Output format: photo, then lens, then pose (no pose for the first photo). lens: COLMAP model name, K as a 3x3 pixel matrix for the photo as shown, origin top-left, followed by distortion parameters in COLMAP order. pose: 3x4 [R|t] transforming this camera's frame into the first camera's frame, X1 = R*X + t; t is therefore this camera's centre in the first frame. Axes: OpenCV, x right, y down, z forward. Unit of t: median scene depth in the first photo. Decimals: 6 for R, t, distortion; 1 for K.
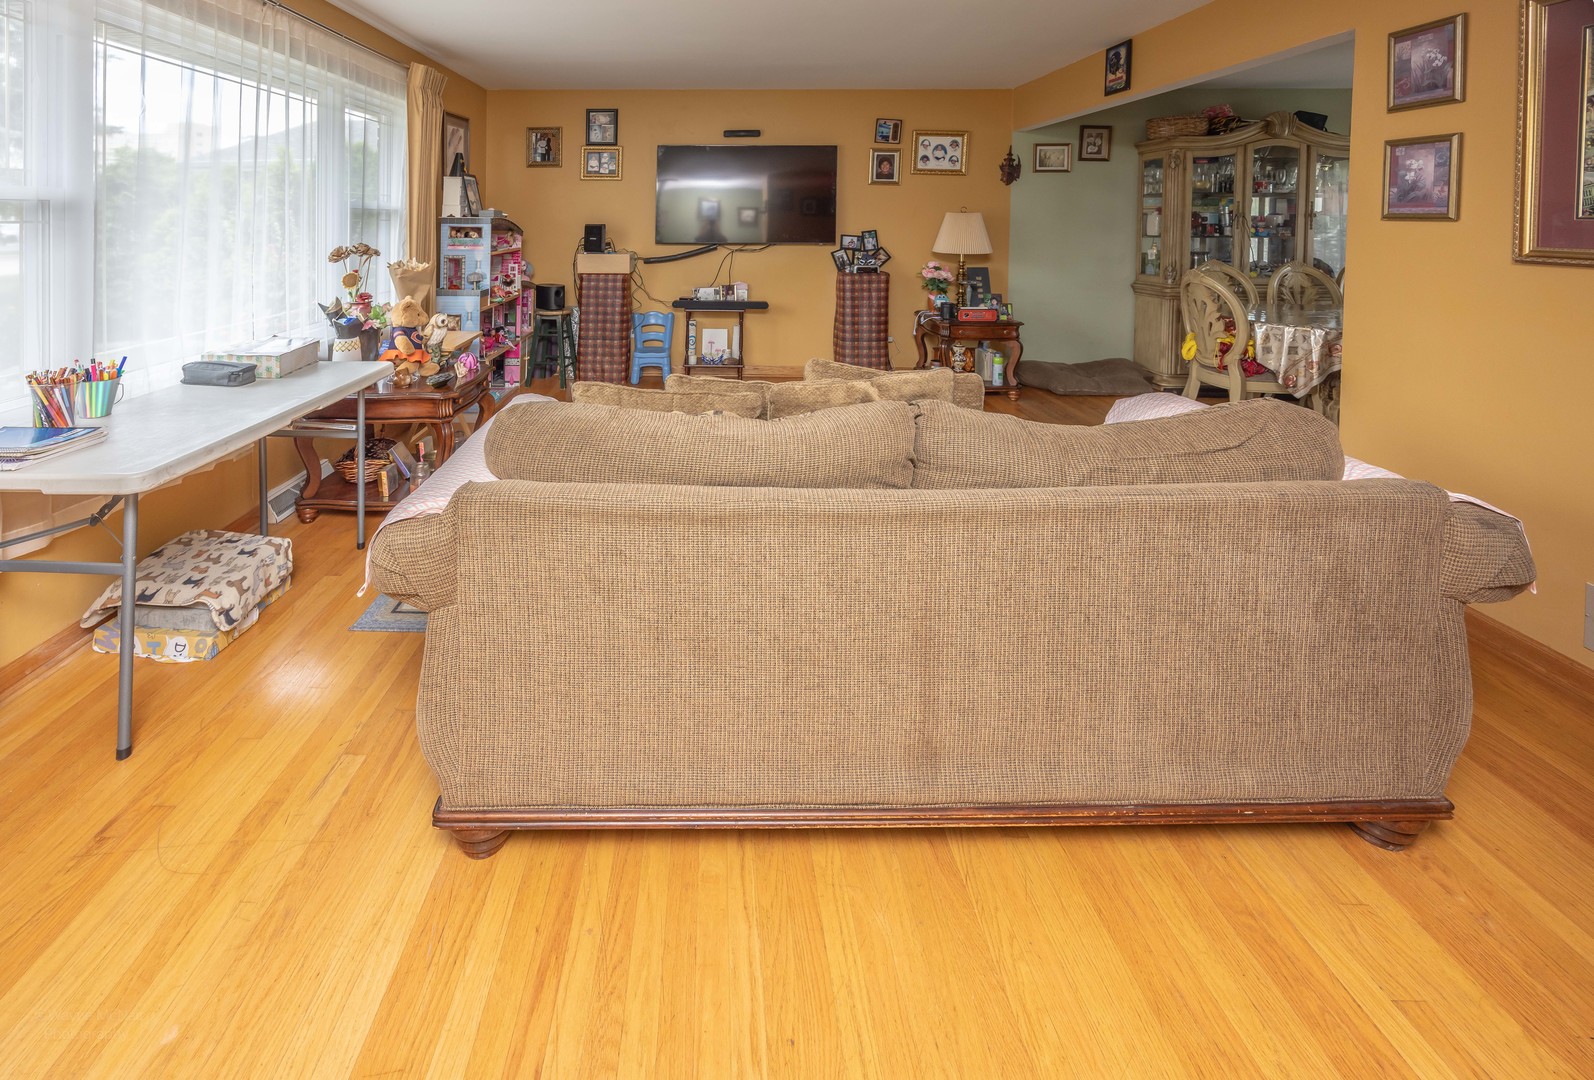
lens RADIAL K [[621.3, 0, 798.2], [0, 621.3, 588.1], [0, 0, 1]] dist [-0.000373, -0.000037]
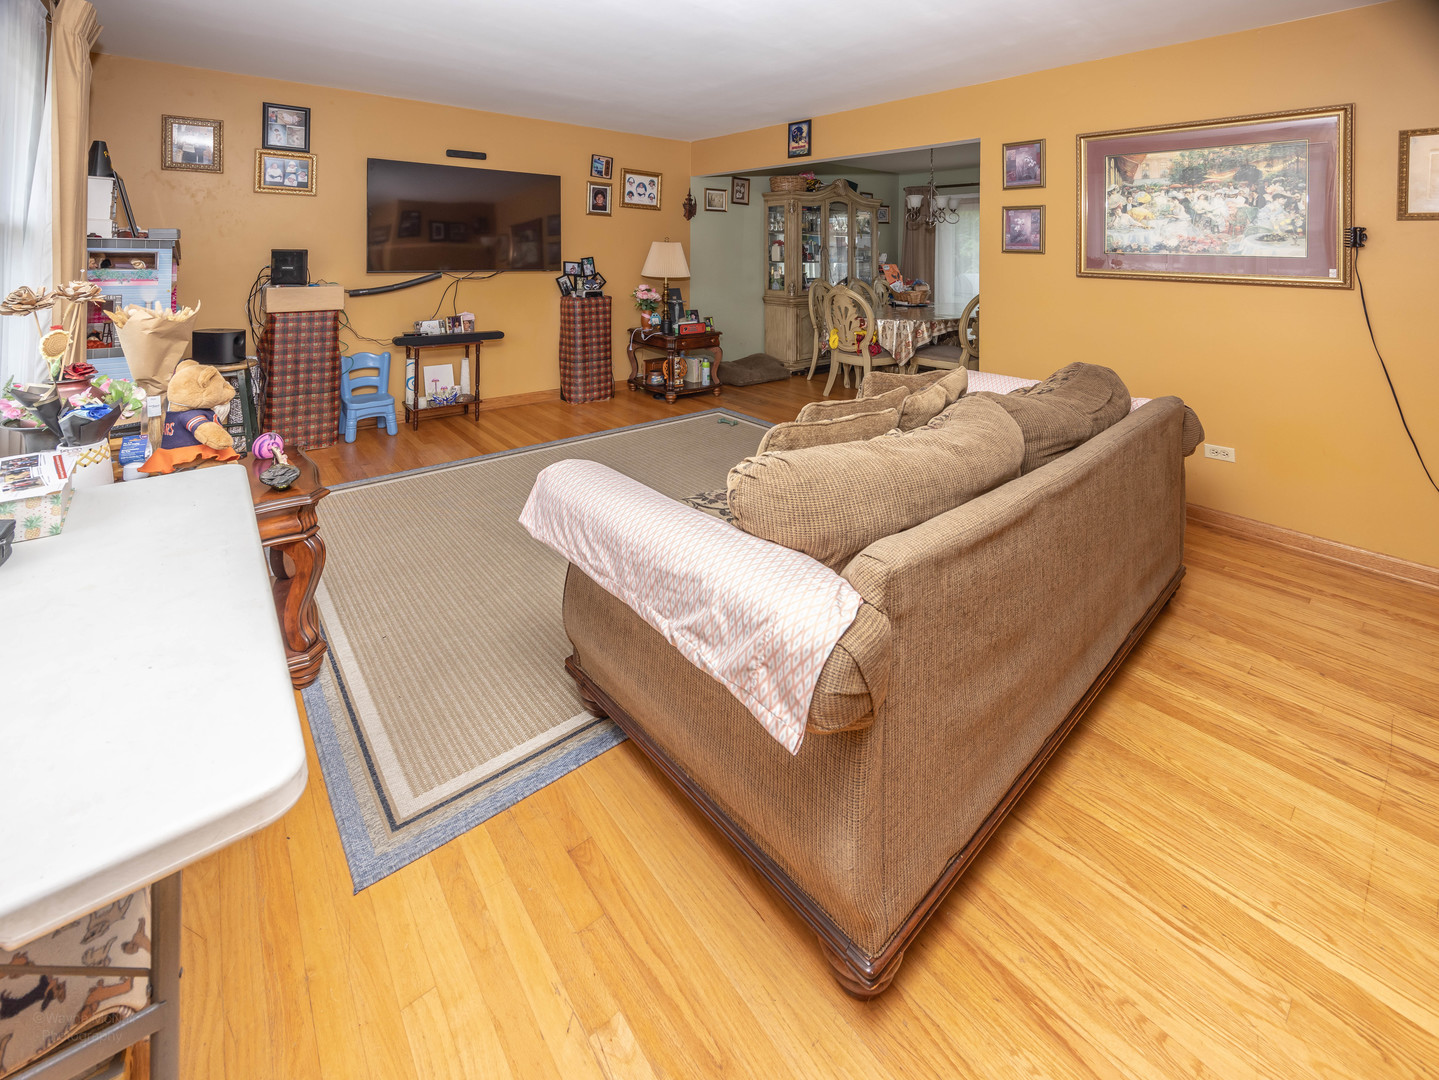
lens RADIAL K [[565.5, 0, 719.5], [0, 565.5, 540.0], [0, 0, 1]] dist [-0.000296, 0.000033]
pose [[0.765454, -0.286969, 0.575959, -0.422744], [0.318045, 0.946806, 0.049058, -0.110428], [-0.559399, 0.145629, 0.816005, 0.183723]]
